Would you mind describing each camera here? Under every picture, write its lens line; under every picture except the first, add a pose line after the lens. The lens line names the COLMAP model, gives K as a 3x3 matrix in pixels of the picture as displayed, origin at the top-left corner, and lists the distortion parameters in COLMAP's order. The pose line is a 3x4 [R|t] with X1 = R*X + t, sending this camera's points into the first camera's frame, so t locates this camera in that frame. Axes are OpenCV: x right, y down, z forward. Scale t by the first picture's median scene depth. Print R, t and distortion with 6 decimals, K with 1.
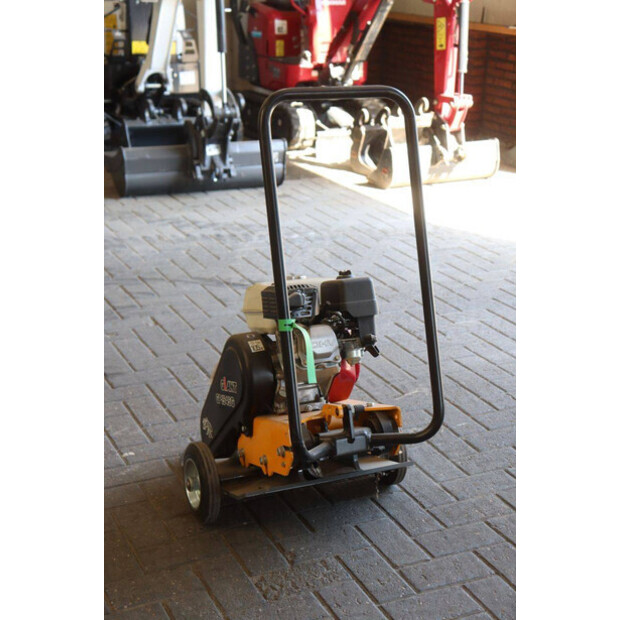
lens RADIAL K [[1032.6, 0, 298.5], [0, 1032.6, 301.7], [0, 0, 1]] dist [0.206408, 0.000000]
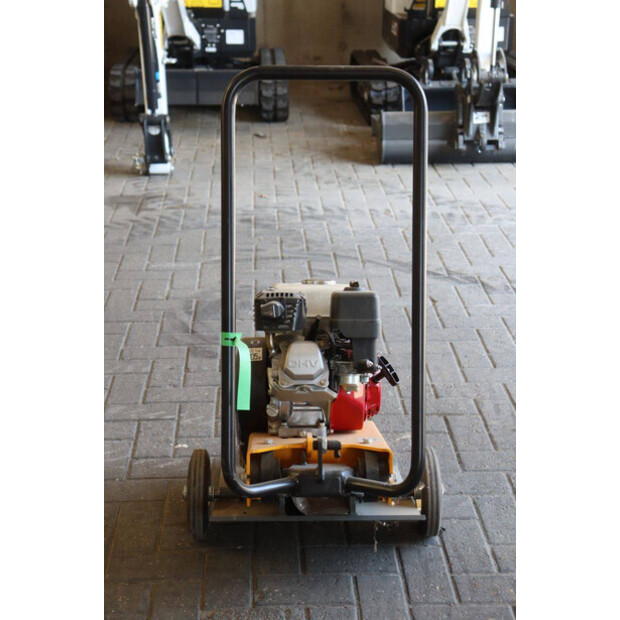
lens RADIAL K [[1066.8, 0, 311.6], [0, 1066.8, 307.3], [0, 0, 1]] dist [0.247251, 0.000000]
pose [[0.924369, 0.121972, -0.361476, 0.149994], [-0.106822, 0.992363, 0.061686, -0.026814], [0.366239, -0.018407, 0.930339, 0.075135]]
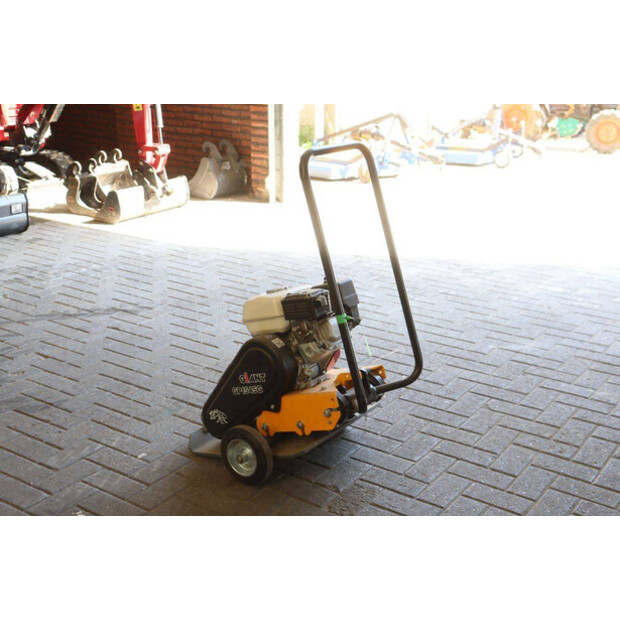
lens RADIAL K [[856.2, 0, 268.7], [0, 856.2, 306.9], [0, 0, 1]] dist [0.069750, 0.000000]
pose [[0.863415, -0.167660, 0.475819, -0.258955], [0.167812, 0.984901, 0.042531, -0.023432], [-0.475766, 0.043127, 0.878514, 0.018024]]
